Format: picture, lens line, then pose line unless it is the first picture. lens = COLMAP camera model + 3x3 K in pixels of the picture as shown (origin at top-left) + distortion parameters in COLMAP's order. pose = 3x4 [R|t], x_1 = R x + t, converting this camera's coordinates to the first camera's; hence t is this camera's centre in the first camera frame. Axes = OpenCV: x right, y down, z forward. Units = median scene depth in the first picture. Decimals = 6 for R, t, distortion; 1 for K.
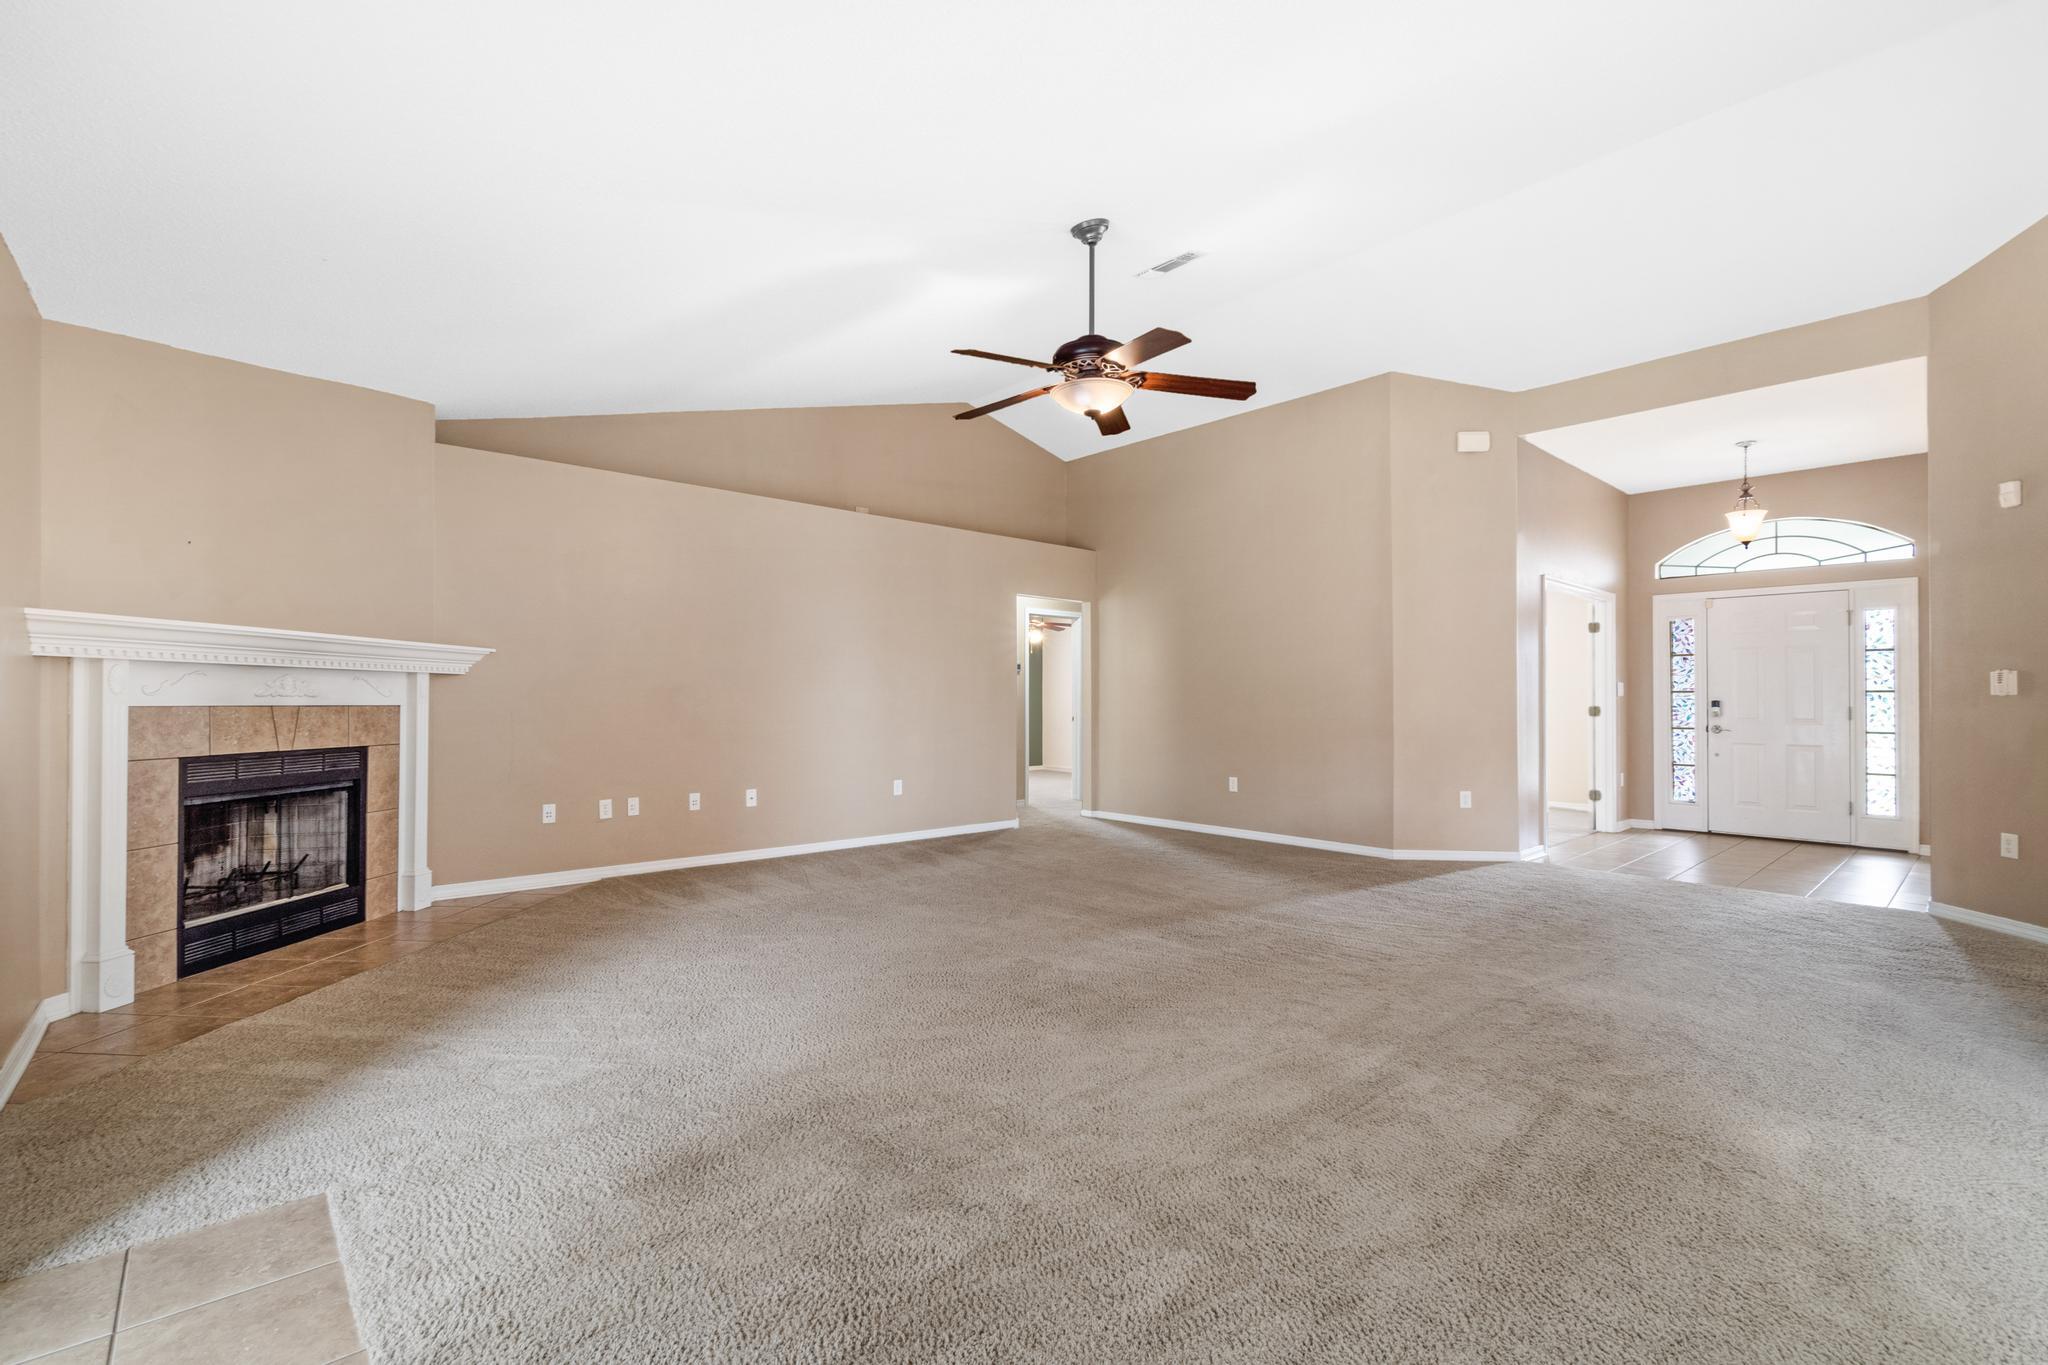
lens RADIAL K [[905.8, 0, 1005.4], [0, 905.8, 693.0], [0, 0, 1]] dist [0.001823, 0.000631]
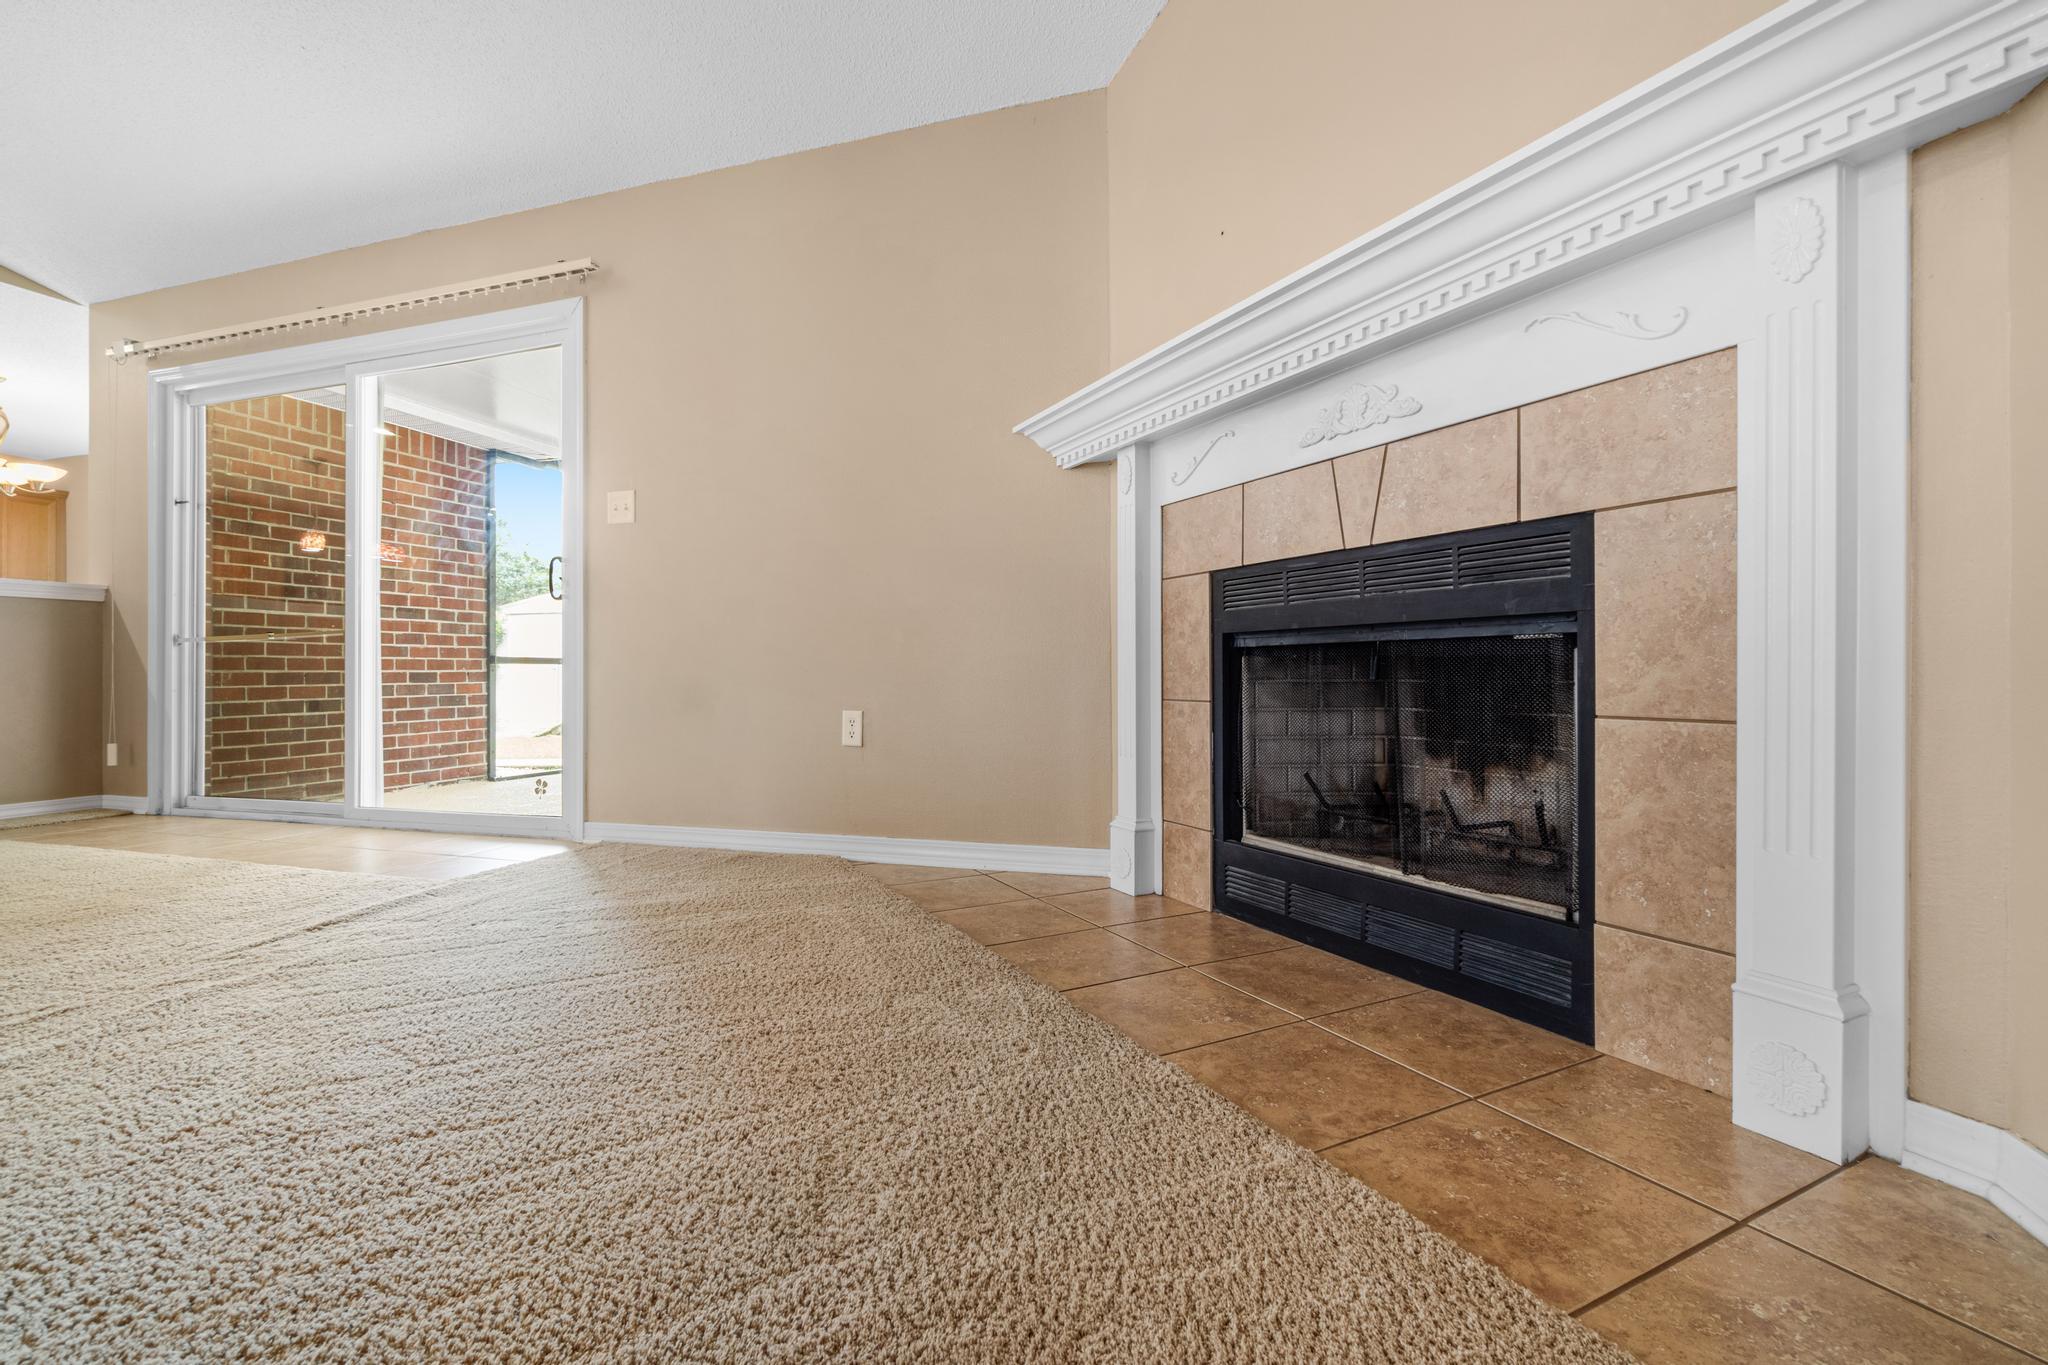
lens RADIAL K [[916.1, 0, 1006.6], [0, 916.1, 678.7], [0, 0, 1]] dist [0.002320, 0.000345]
pose [[-0.864730, 0.002104, -0.502232, -0.282700], [0.005783, 0.999967, -0.005767, 0.094784], [0.502203, -0.007892, -0.864714, 0.934764]]
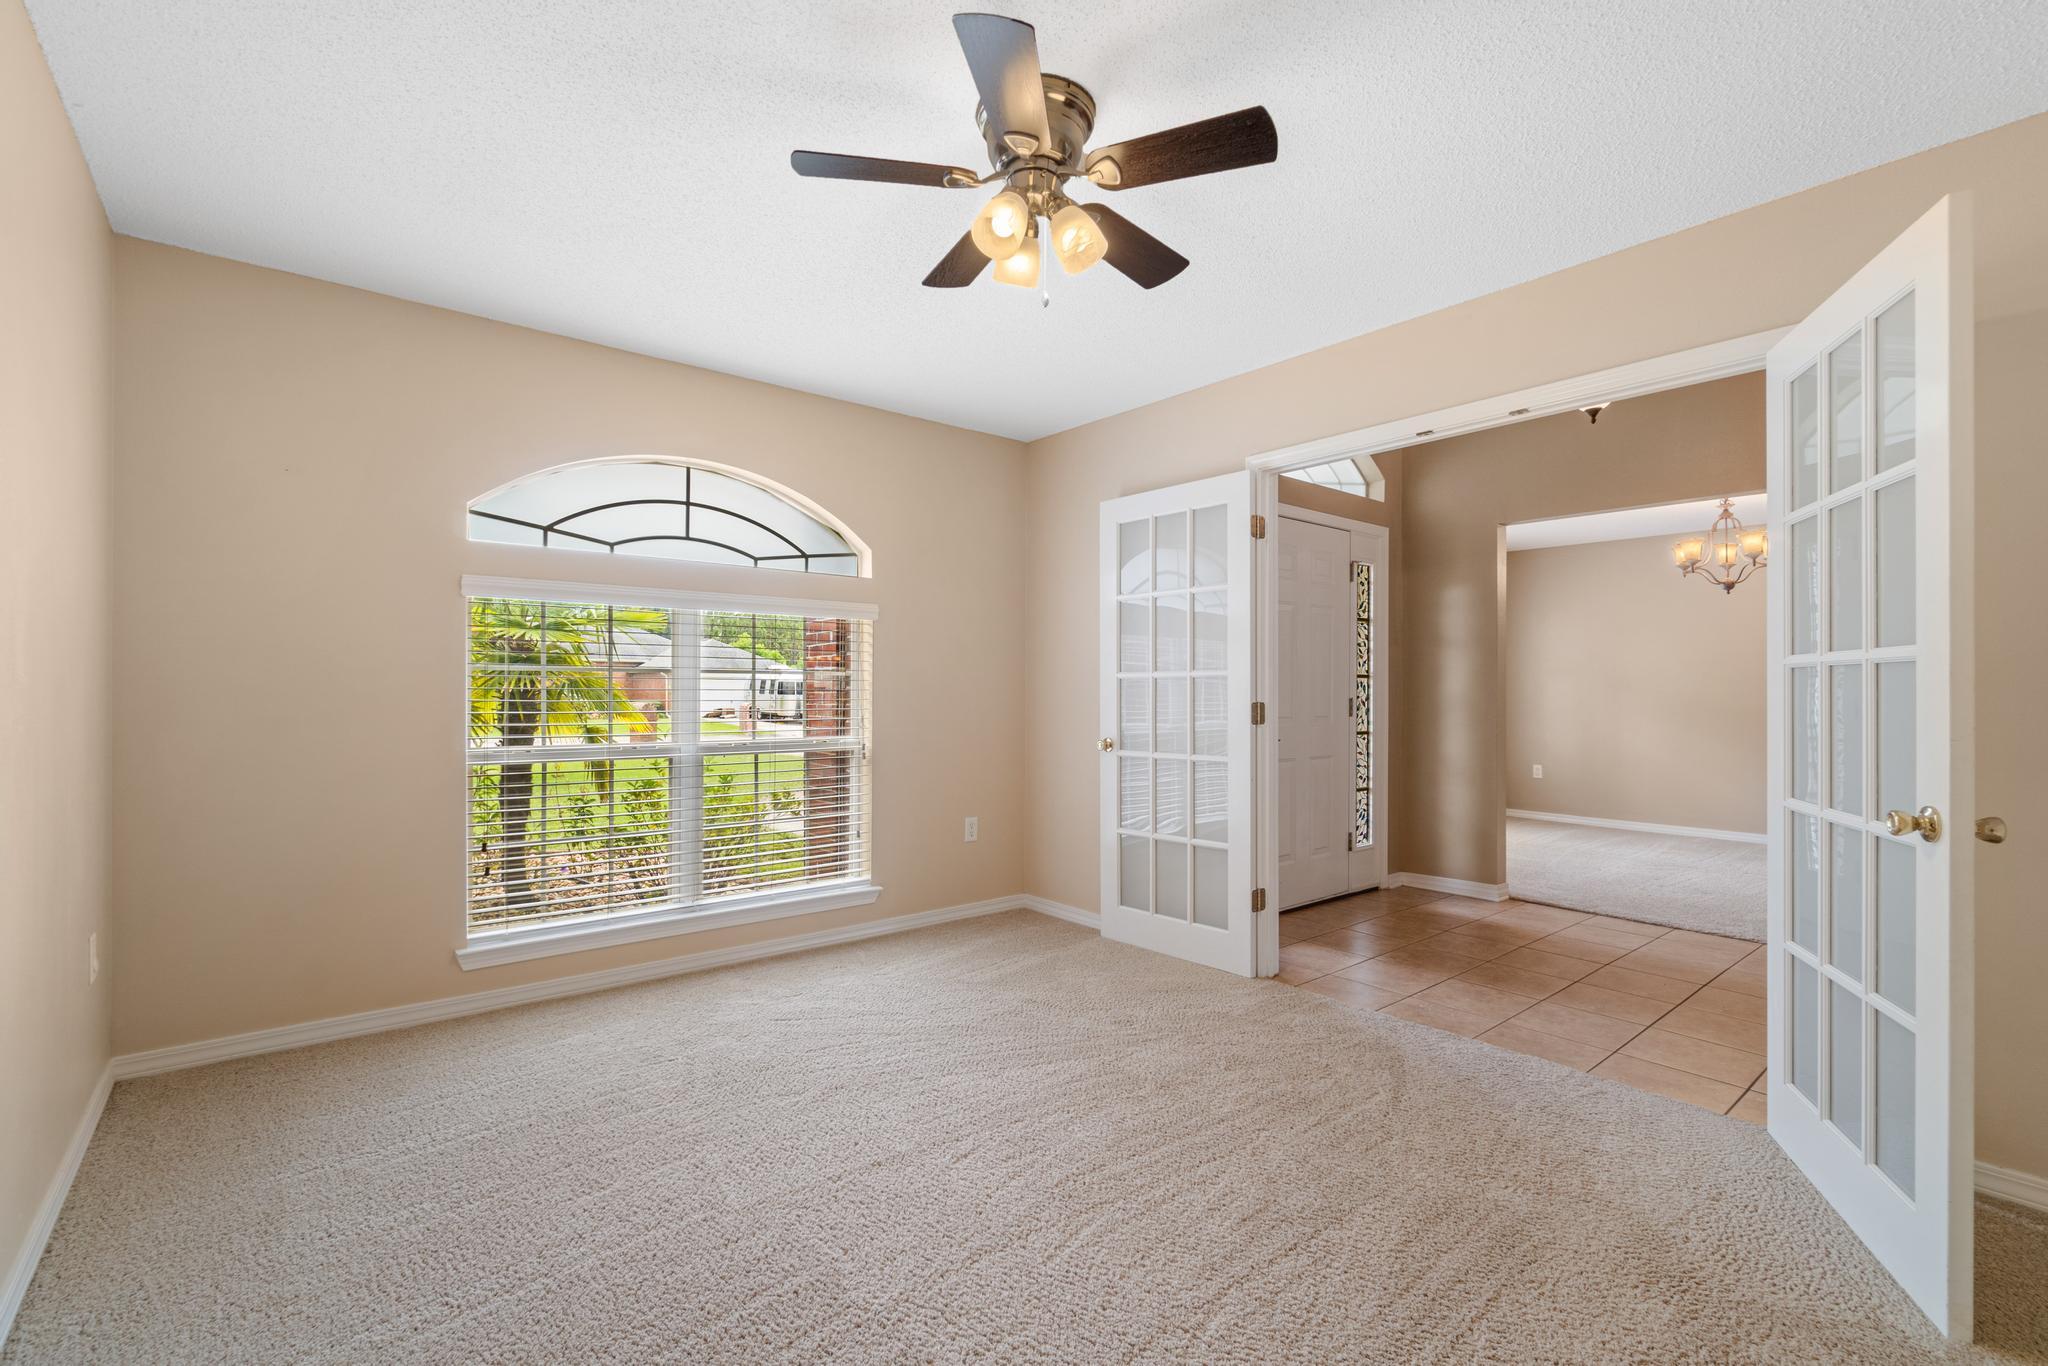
lens RADIAL K [[891.5, 0, 1011.1], [0, 891.5, 691.7], [0, 0, 1]] dist [-0.003031, -0.000085]
pose [[0.033132, -0.000908, 0.999451, 0.275475], [-0.008444, 0.999964, 0.001188, 0.014501], [-0.999415, -0.008478, 0.033123, 1.510889]]
